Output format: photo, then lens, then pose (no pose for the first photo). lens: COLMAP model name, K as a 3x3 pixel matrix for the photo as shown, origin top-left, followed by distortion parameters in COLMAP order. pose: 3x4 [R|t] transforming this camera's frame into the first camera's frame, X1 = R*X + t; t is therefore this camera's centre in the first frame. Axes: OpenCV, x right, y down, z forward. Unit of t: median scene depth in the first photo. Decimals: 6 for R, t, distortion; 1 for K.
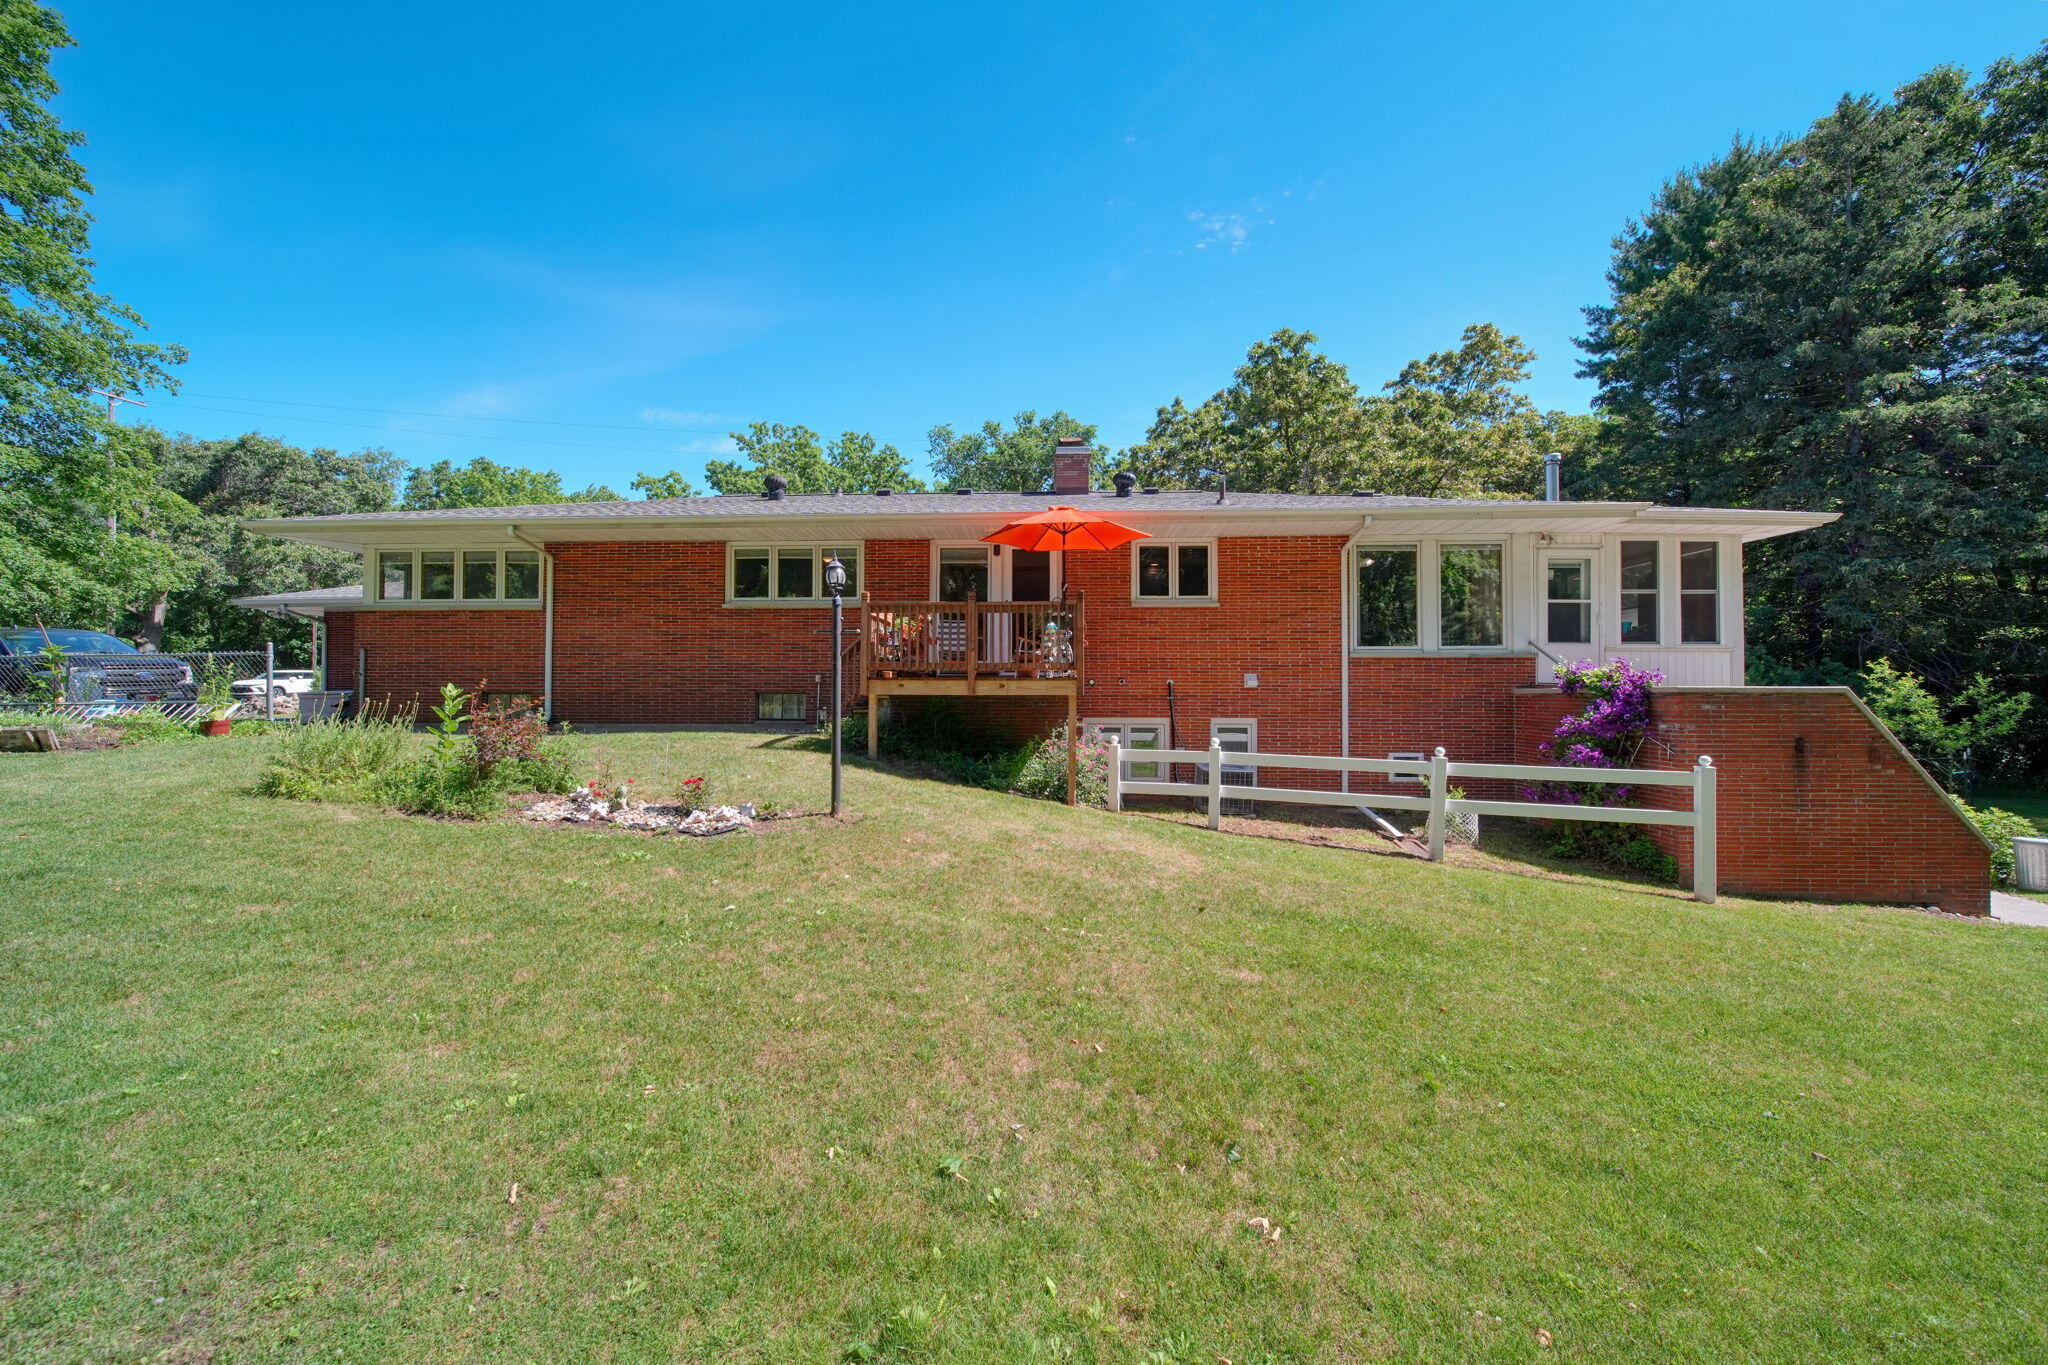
lens RADIAL K [[715.1, 0, 1024.0], [0, 715.1, 682.5], [0, 0, 1]] dist [-0.001336, -0.000266]
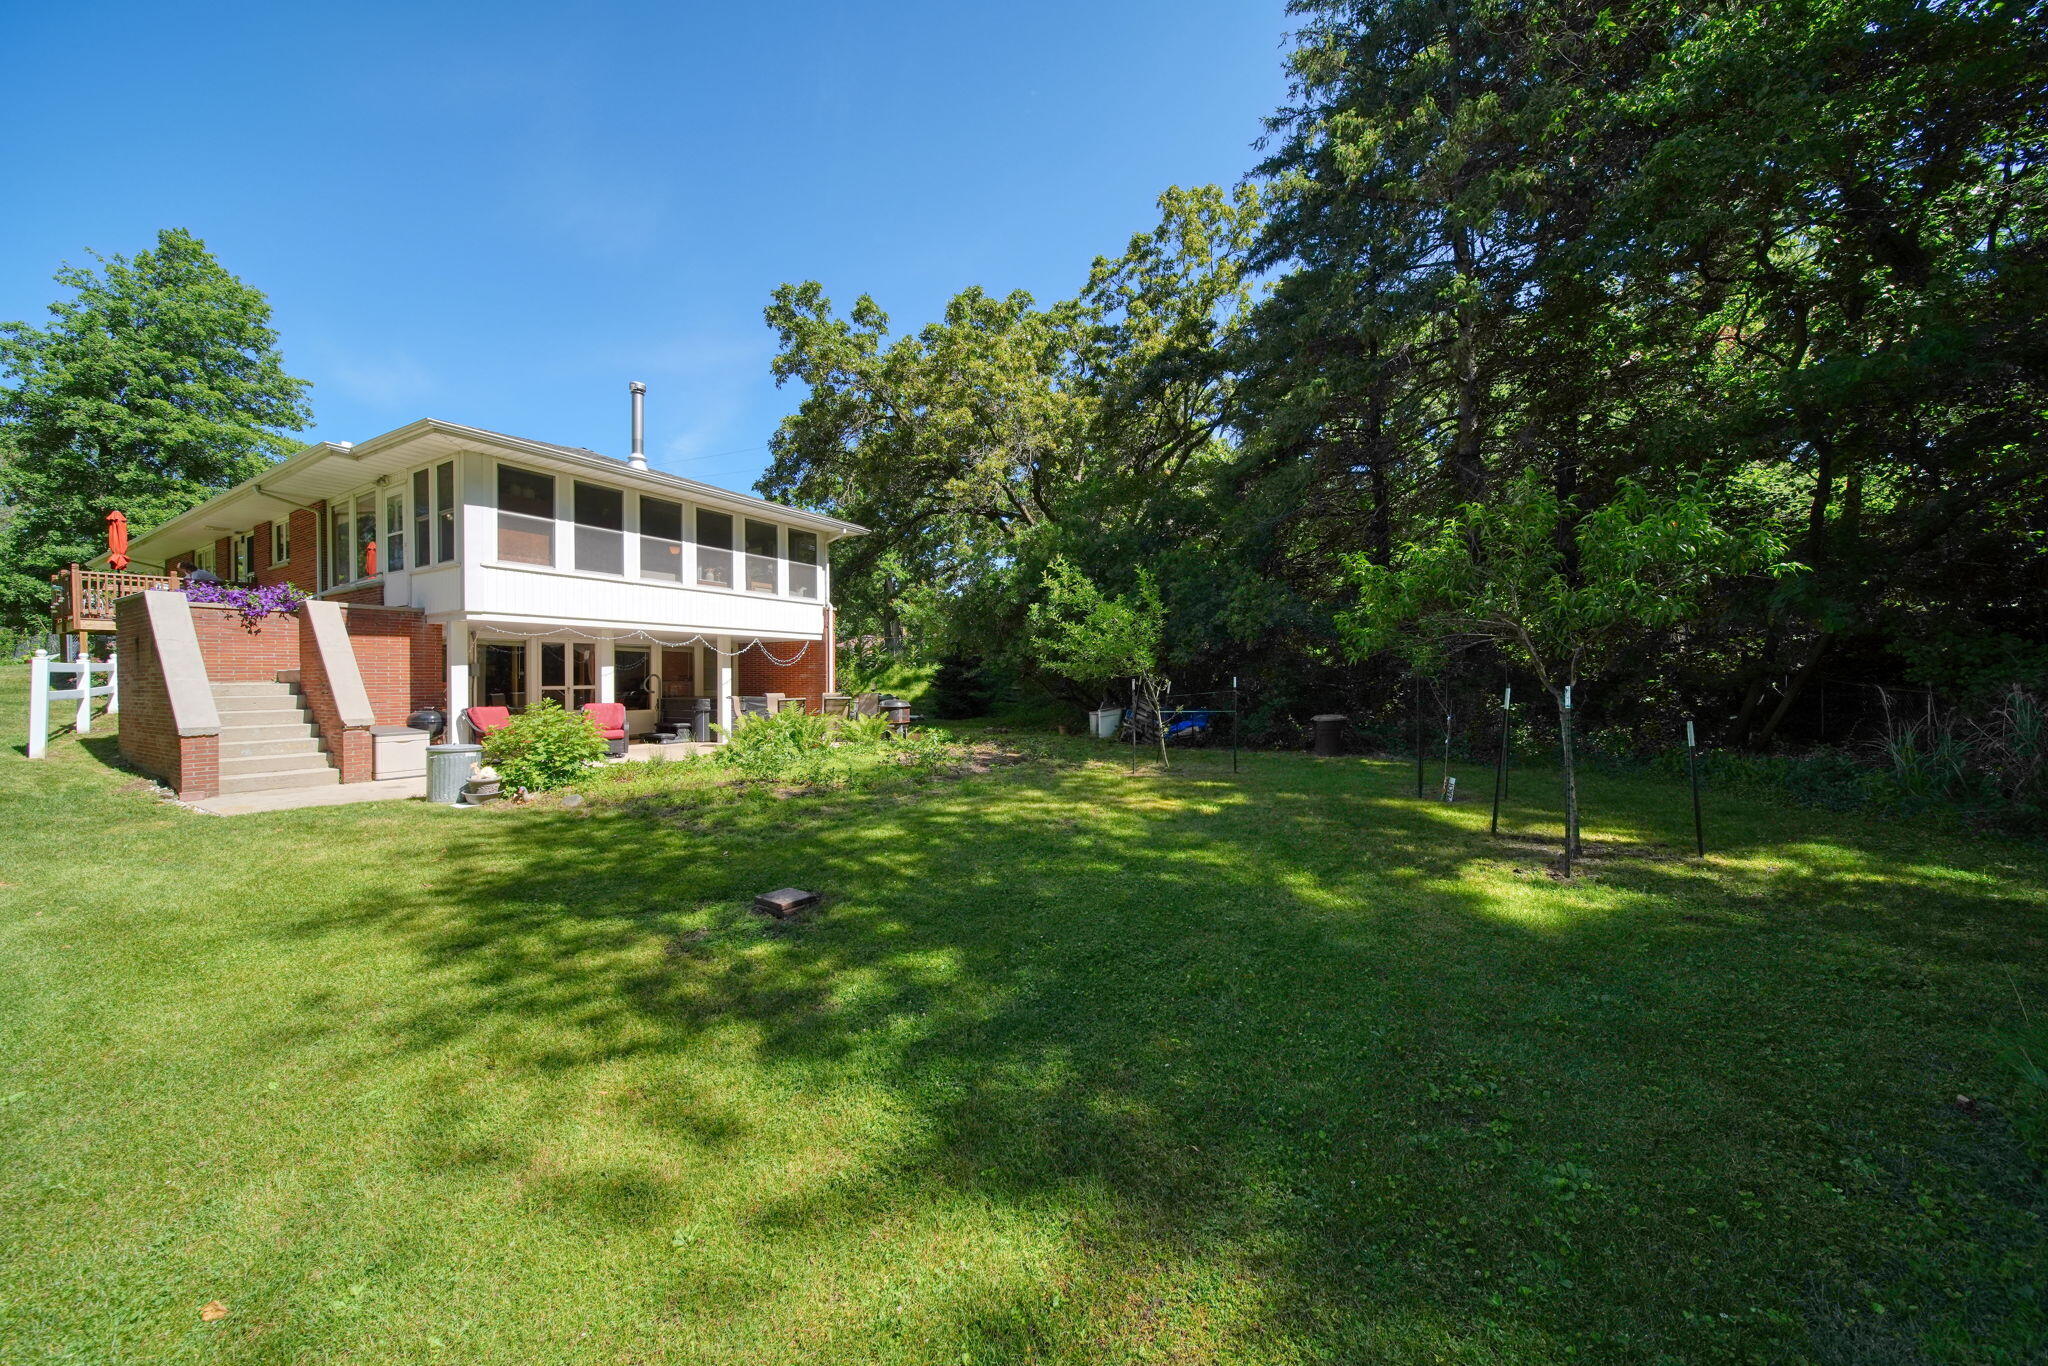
lens RADIAL K [[716.4, 0, 1025.4], [0, 716.4, 677.3], [0, 0, 1]] dist [-0.000679, -0.001550]
pose [[0.888470, -0.007141, -0.458879, 2.170003], [0.013843, 0.999841, 0.011242, 0.113629], [0.458726, -0.016340, 0.888428, 0.451486]]
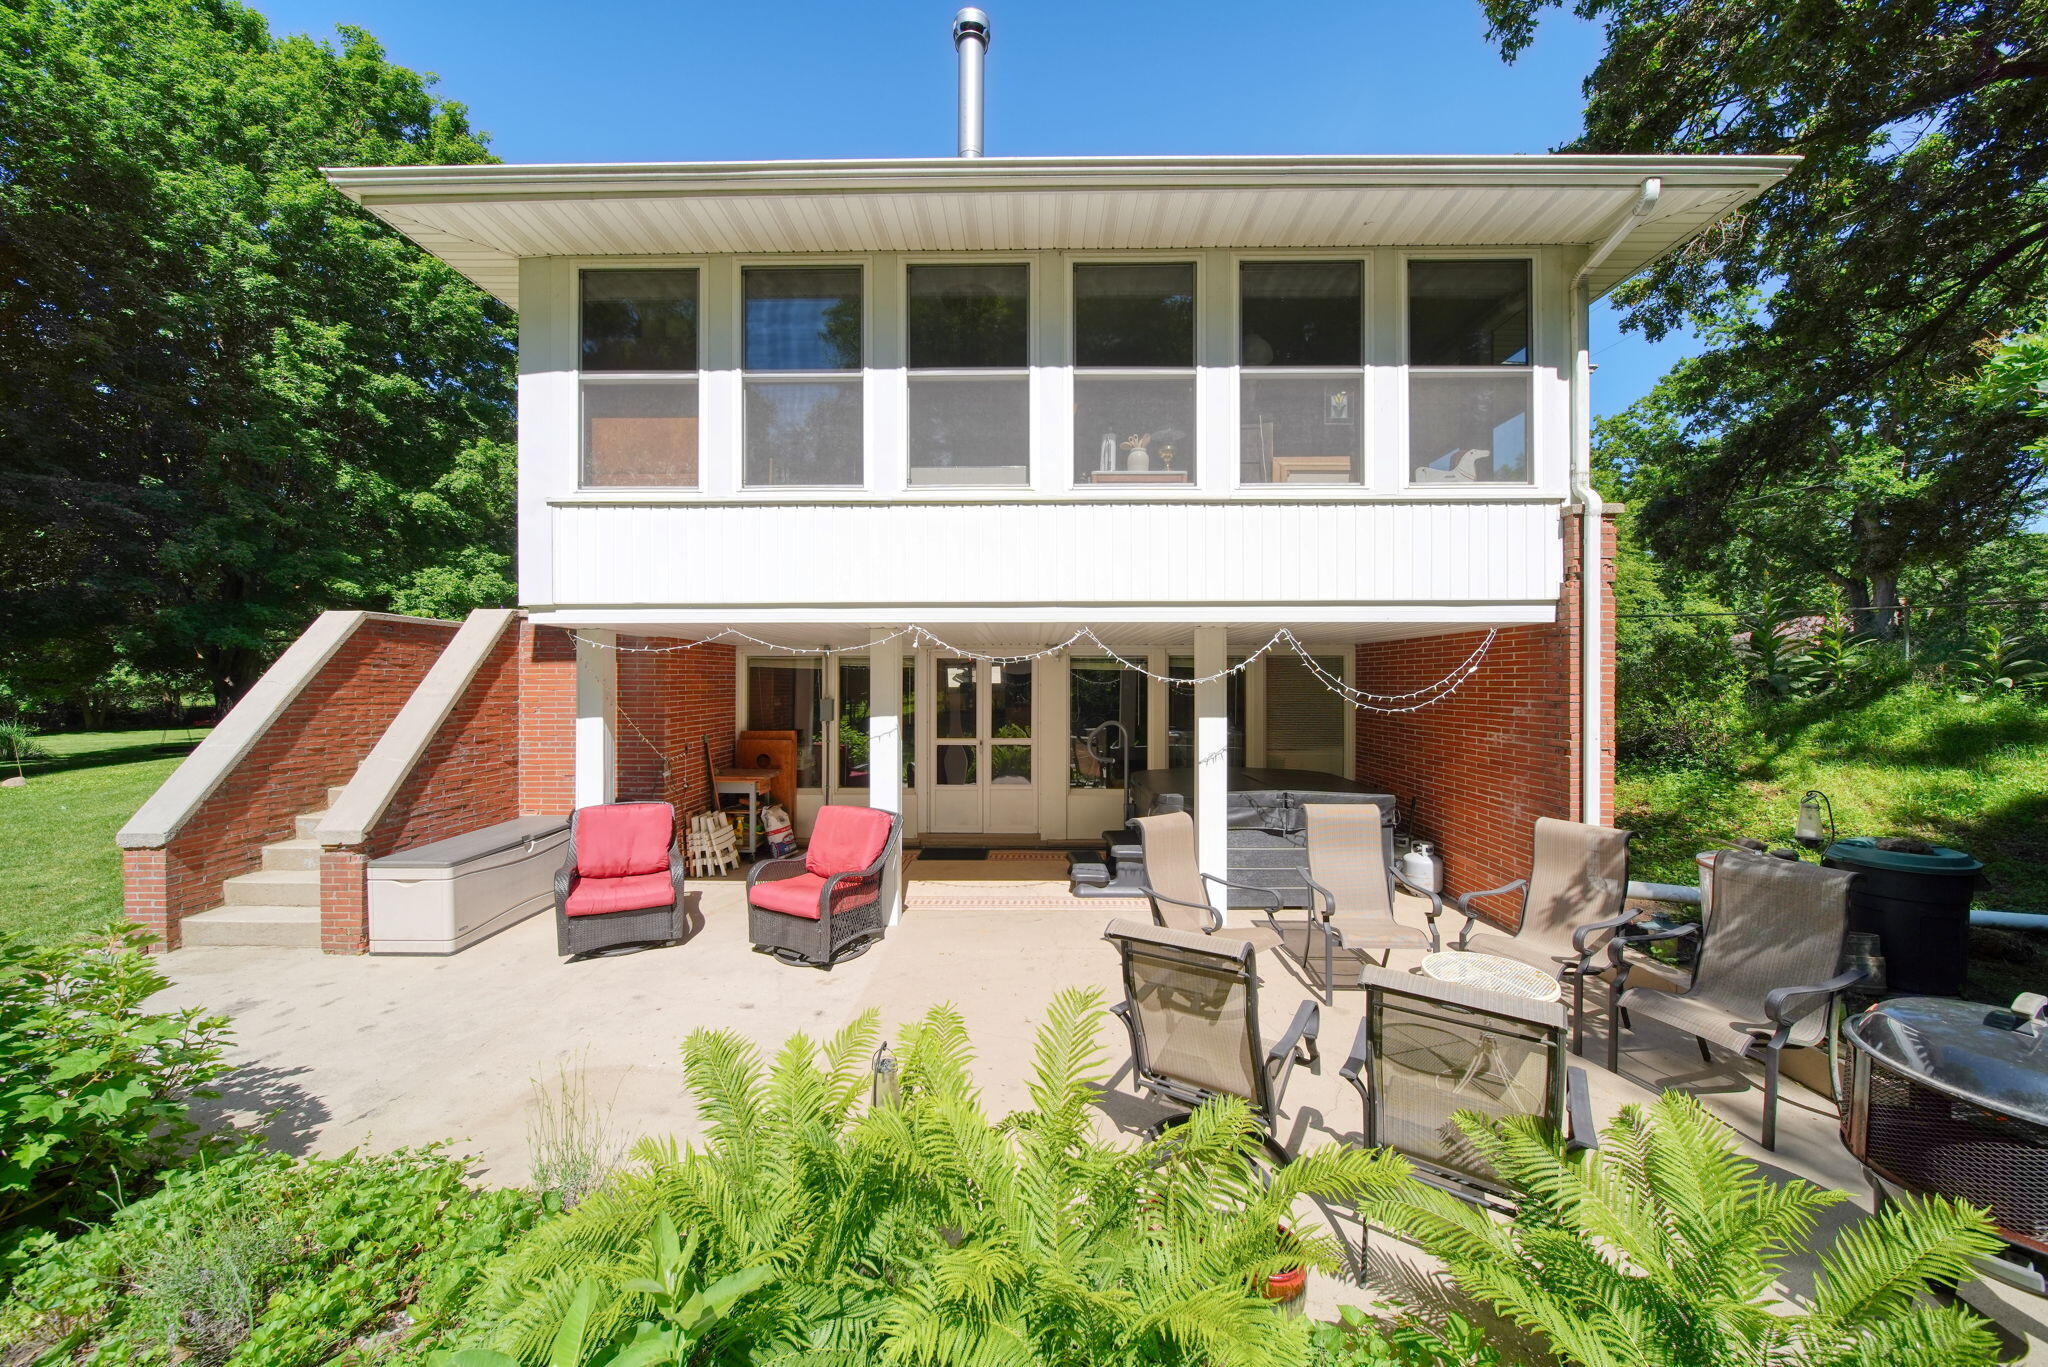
lens RADIAL K [[715.1, 0, 1024.0], [0, 715.1, 683.5], [0, 0, 1]] dist [-0.001336, -0.000266]
pose [[0.044058, 0.002606, -0.999026, 1.480829], [0.015141, 0.999880, 0.003276, 0.074106], [0.998914, -0.015271, 0.044013, 1.299681]]
